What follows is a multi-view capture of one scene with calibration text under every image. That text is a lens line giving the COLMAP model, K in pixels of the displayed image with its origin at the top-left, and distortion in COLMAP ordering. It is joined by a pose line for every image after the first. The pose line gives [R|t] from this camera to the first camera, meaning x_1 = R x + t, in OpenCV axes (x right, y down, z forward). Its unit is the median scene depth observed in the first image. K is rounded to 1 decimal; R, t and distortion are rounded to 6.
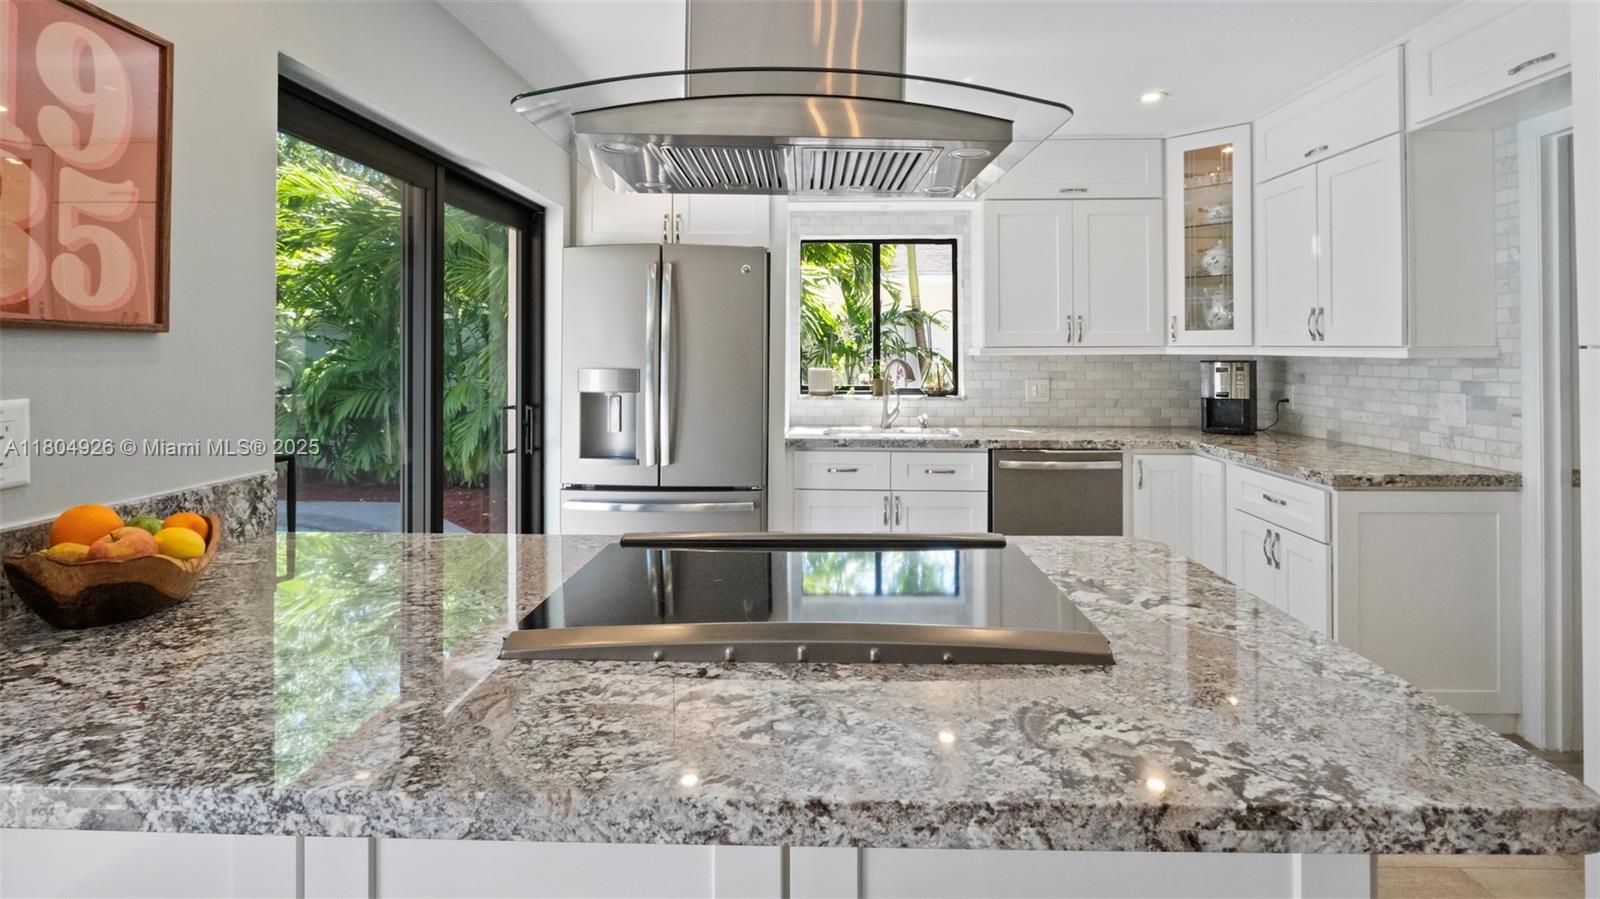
lens RADIAL K [[753.6, 0, 811.2], [0, 753.6, 341.4], [0, 0, 1]] dist [-0.002615, -0.000166]
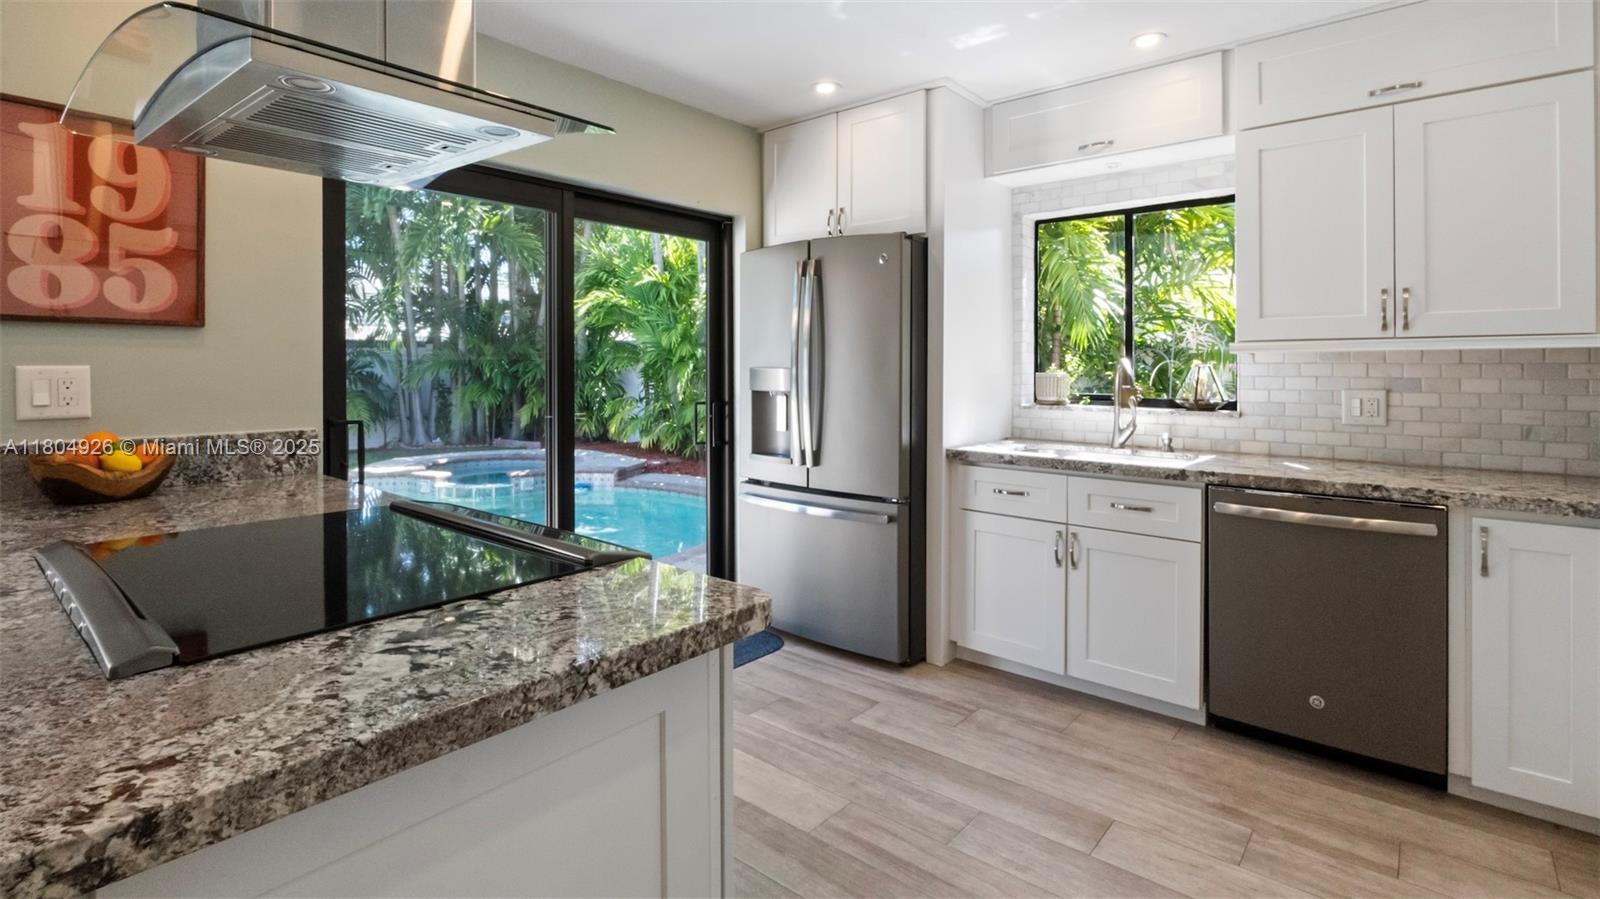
lens RADIAL K [[753.6, 0, 809.2], [0, 753.6, 363.5], [0, 0, 1]] dist [-0.002615, -0.000166]
pose [[0.783595, -0.001742, -0.621269, 0.386371], [0.007282, 0.999953, 0.006381, 0.022769], [0.621229, -0.009524, 0.783571, 0.217530]]
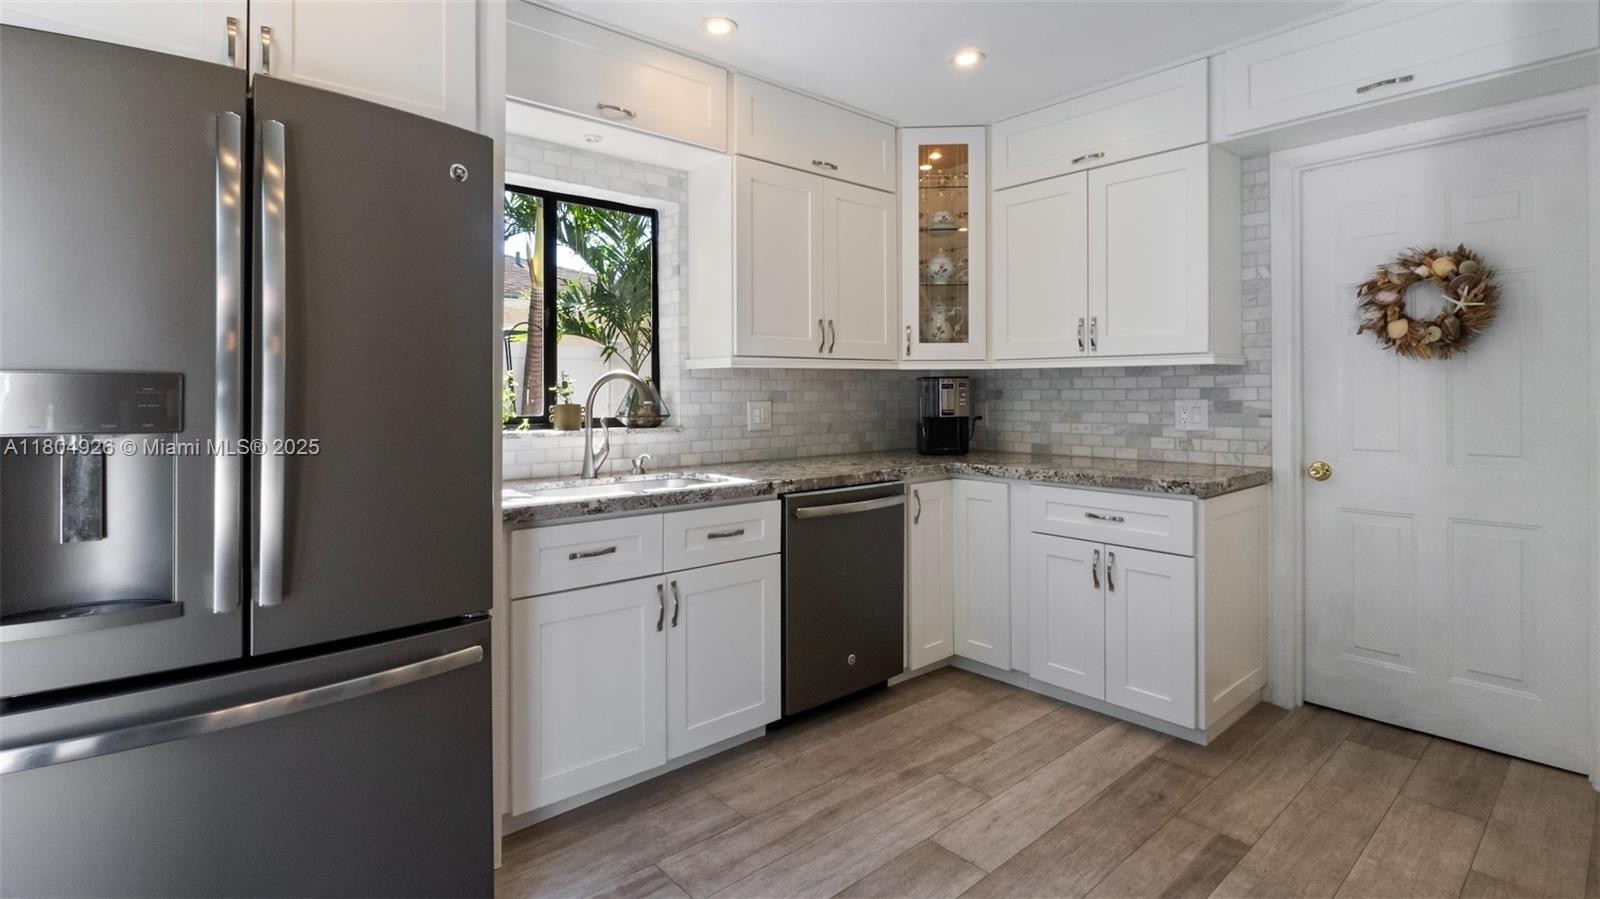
lens RADIAL K [[753.6, 0, 786.9], [0, 753.6, 386.0], [0, 0, 1]] dist [-0.002615, -0.000166]
pose [[0.742216, 0.001689, 0.670159, -0.242873], [-0.003047, 0.999995, 0.000855, 0.039504], [-0.670154, -0.002676, 0.742217, 0.464011]]
